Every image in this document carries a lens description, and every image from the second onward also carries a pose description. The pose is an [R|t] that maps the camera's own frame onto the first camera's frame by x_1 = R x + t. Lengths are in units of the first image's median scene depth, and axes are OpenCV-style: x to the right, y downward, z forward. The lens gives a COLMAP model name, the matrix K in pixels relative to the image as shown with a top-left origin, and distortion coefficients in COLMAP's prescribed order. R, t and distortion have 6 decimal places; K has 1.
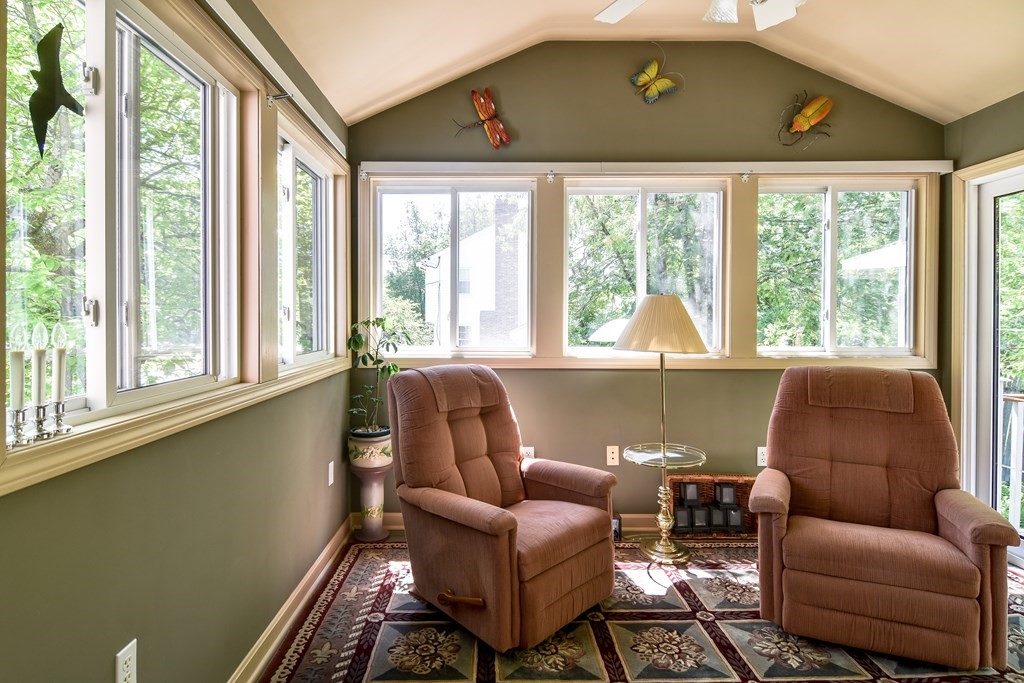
lens RADIAL K [[546.7, 0, 501.6], [0, 546.7, 324.0], [0, 0, 1]] dist [0.000351, -0.001498]
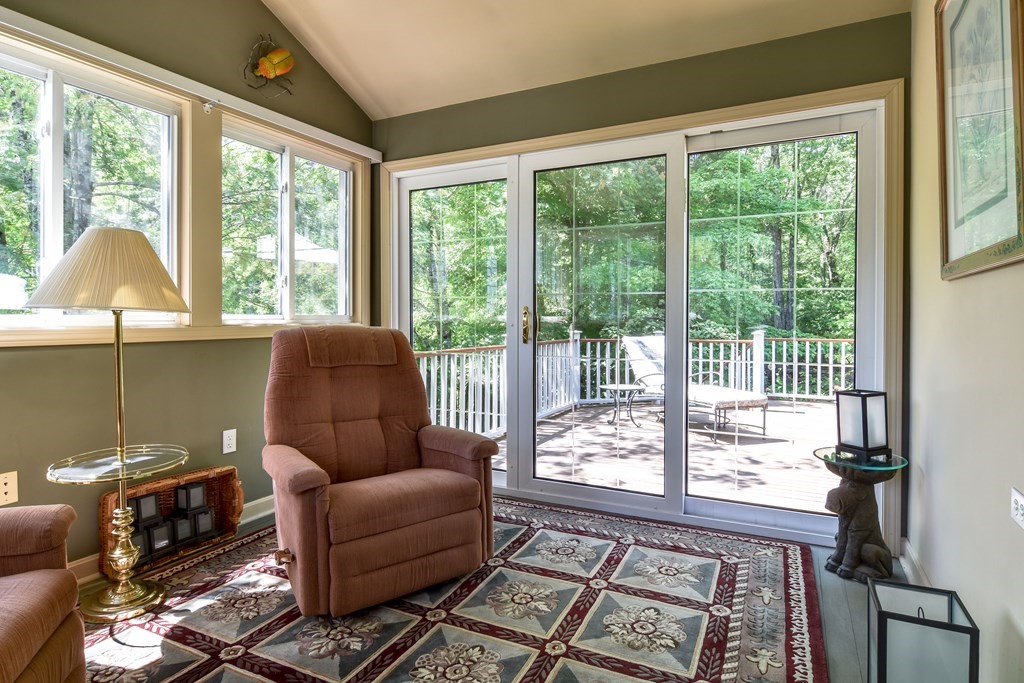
lens RADIAL K [[546.7, 0, 501.6], [0, 546.7, 324.0], [0, 0, 1]] dist [0.000351, -0.001498]
pose [[0.462102, -0.006740, 0.886801, -0.105723], [0.006219, 0.999971, 0.004360, 0.073711], [-0.886805, 0.003500, 0.462130, 0.289122]]
